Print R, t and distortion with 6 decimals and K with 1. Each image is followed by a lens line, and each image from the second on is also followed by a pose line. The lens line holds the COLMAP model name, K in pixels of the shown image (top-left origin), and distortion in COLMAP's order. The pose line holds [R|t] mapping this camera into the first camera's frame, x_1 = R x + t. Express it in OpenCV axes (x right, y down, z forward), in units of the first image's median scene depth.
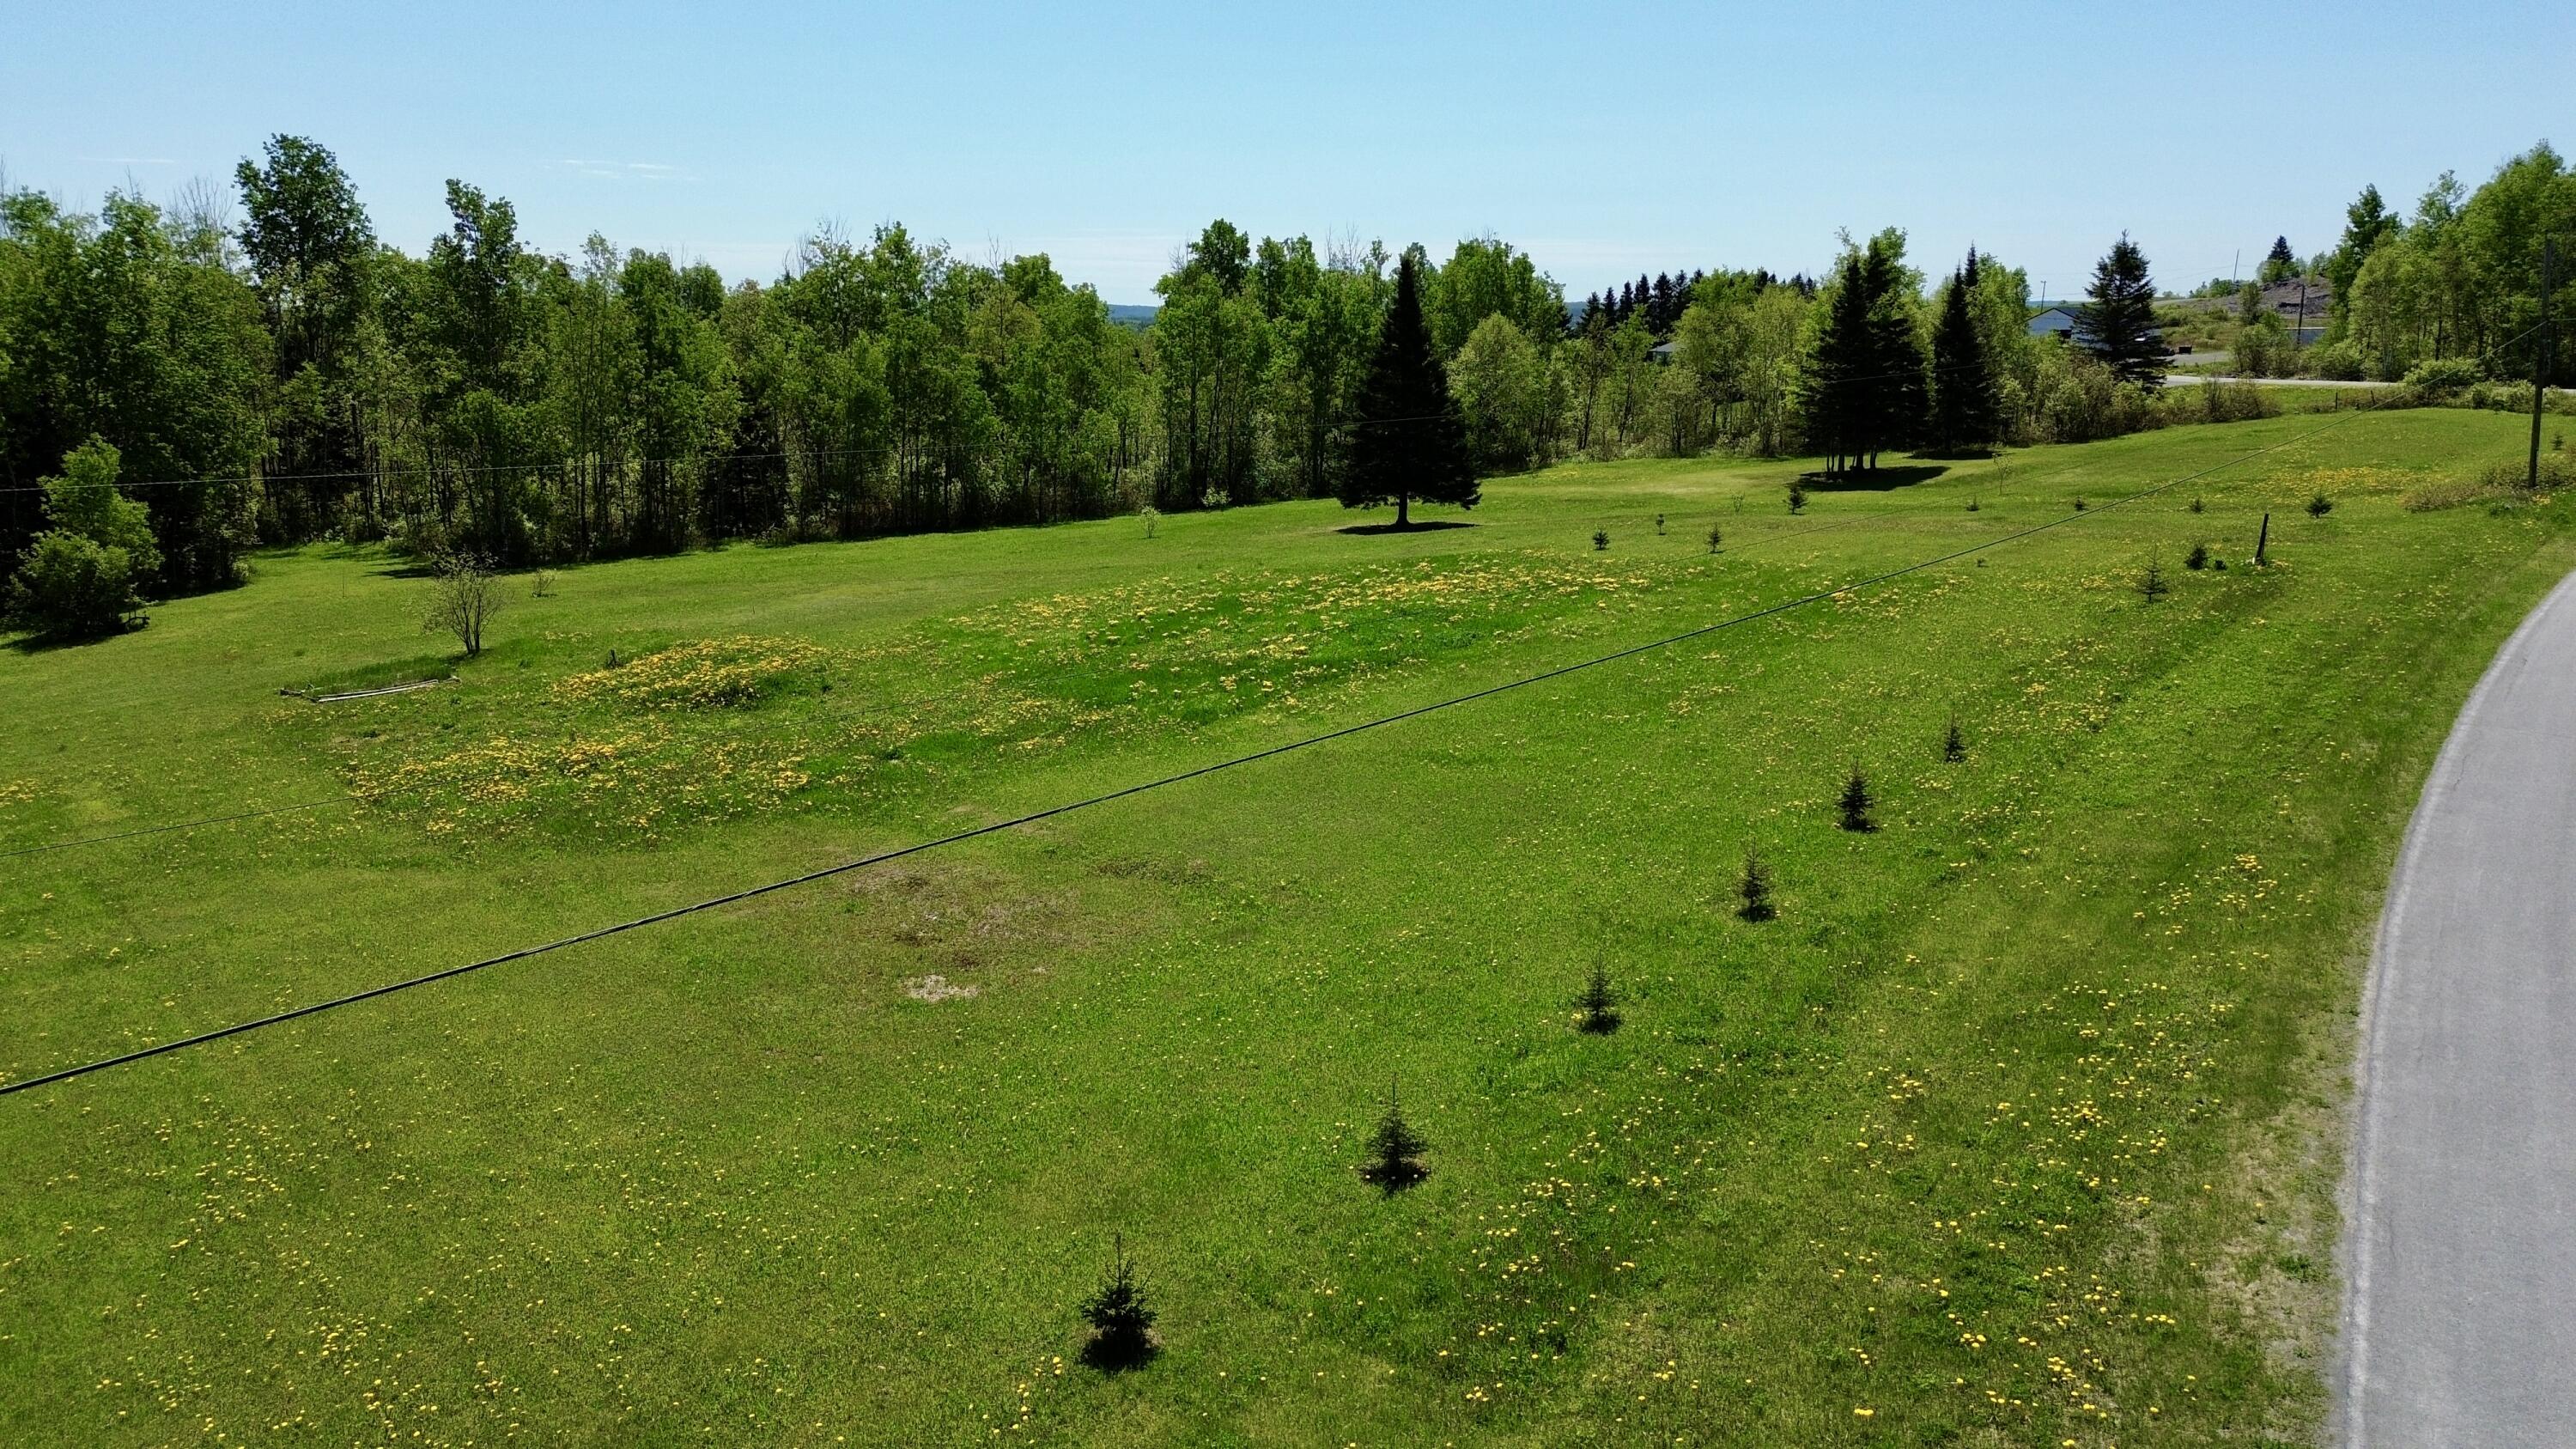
lens RADIAL K [[1812.7, 0, 1286.3], [0, 1812.7, 730.5], [0, 0, 1]] dist [0.091696, -0.092998]
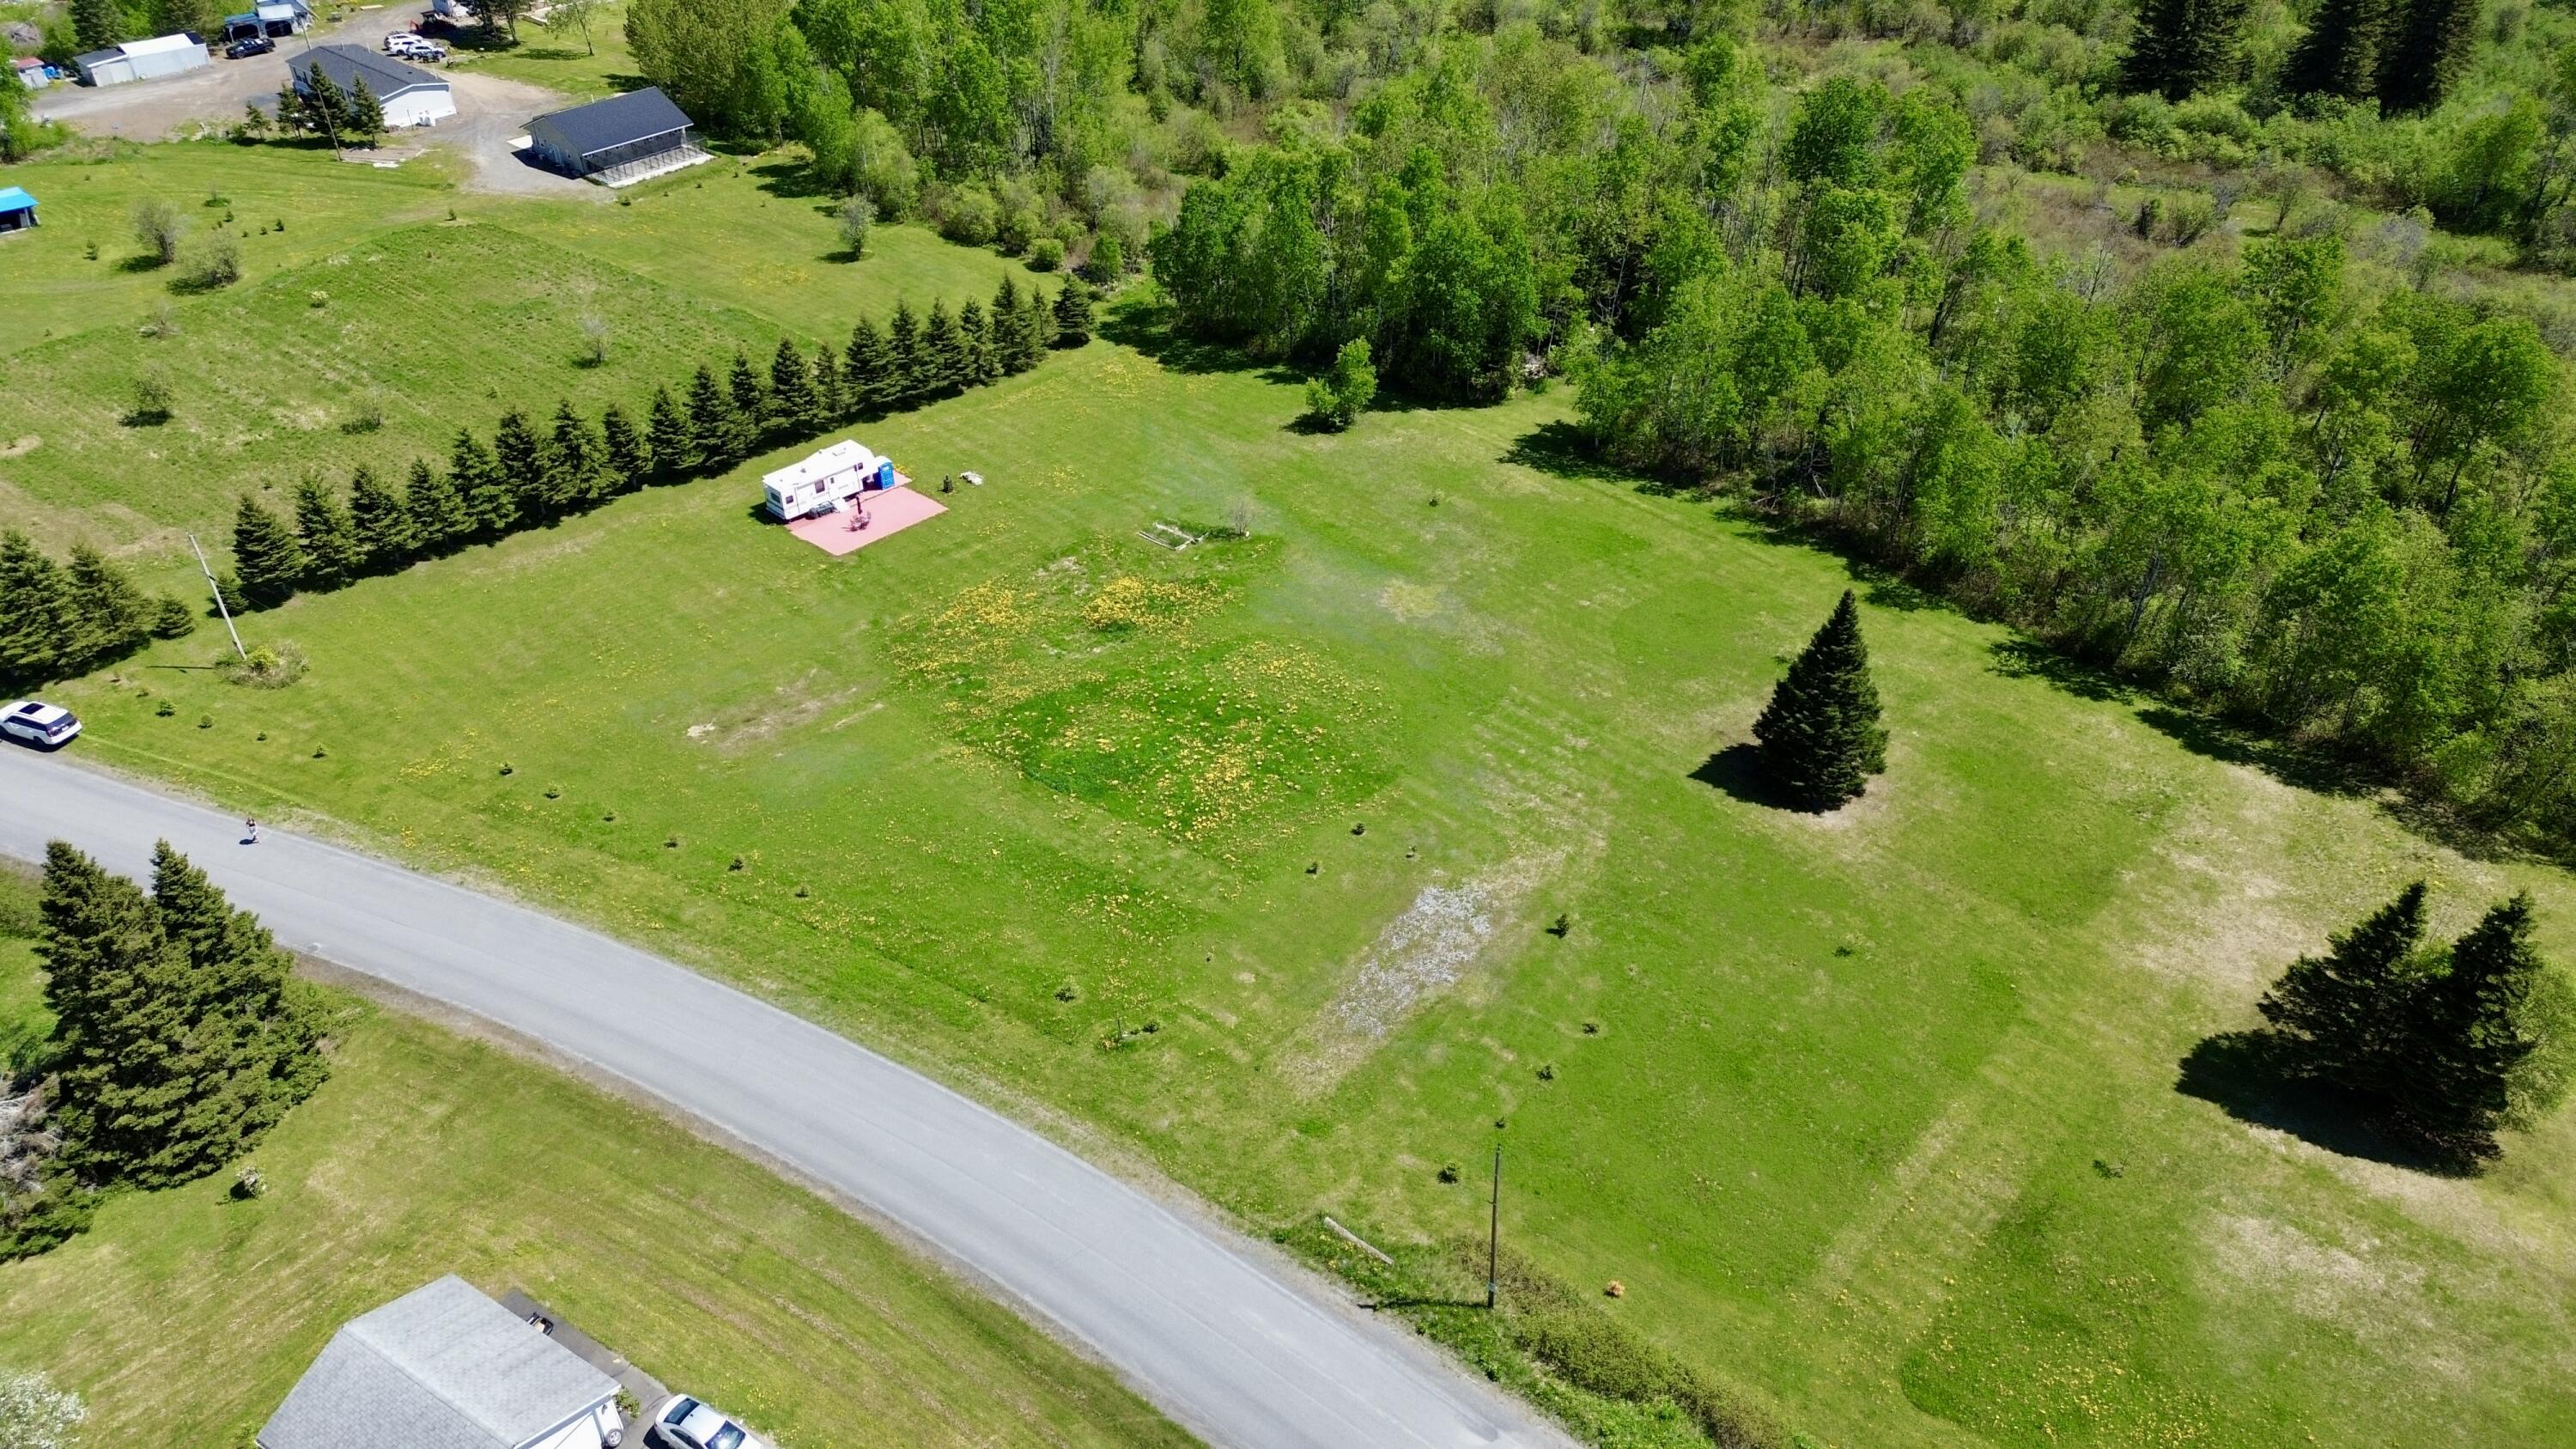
lens RADIAL K [[1812.7, 0, 1286.2], [0, 1812.7, 726.1], [0, 0, 1]] dist [0.091696, -0.092998]
pose [[0.109203, 0.594939, -0.796318, 0.823178], [-0.218663, 0.795864, 0.564613, -0.632499], [0.969671, 0.112468, 0.217002, 0.351012]]
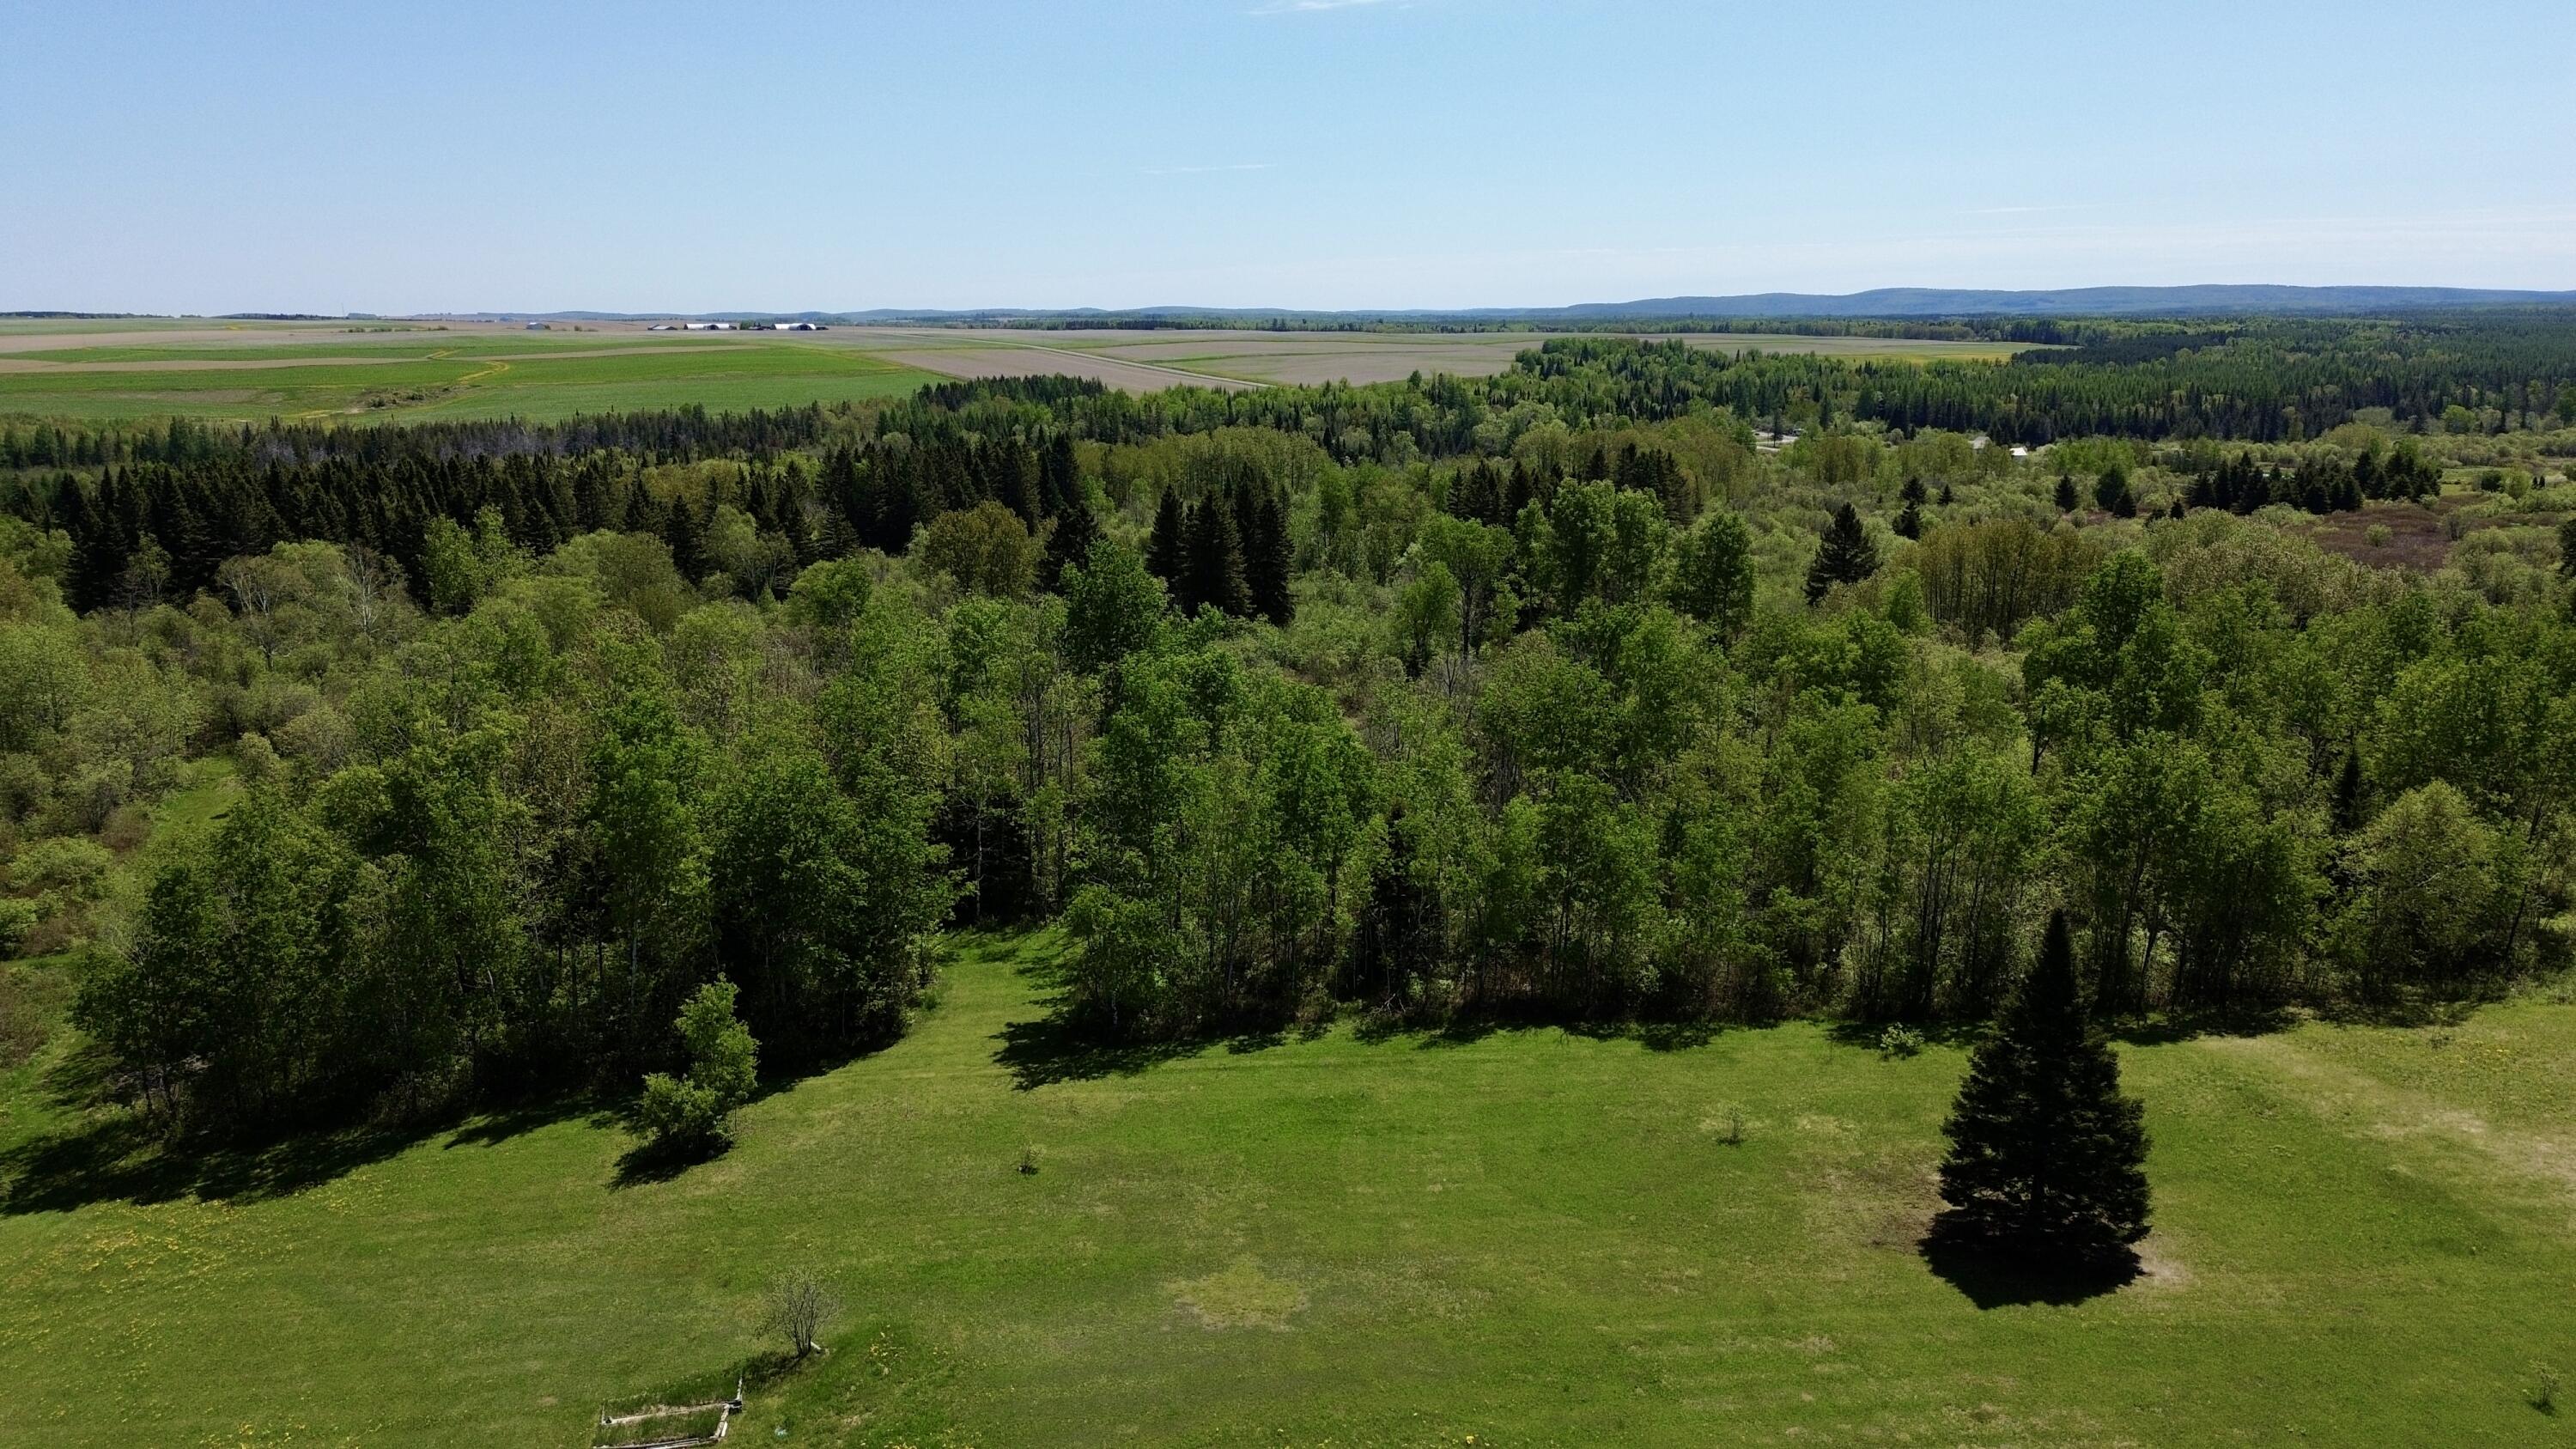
lens RADIAL K [[1812.7, 0, 1281.9], [0, 1812.7, 728.6], [0, 0, 1]] dist [0.091696, -0.092998]
pose [[0.814262, 0.122693, -0.567383, 0.187174], [-0.120475, 0.991845, 0.041585, -0.270360], [0.567859, 0.034495, 0.822403, 0.165933]]
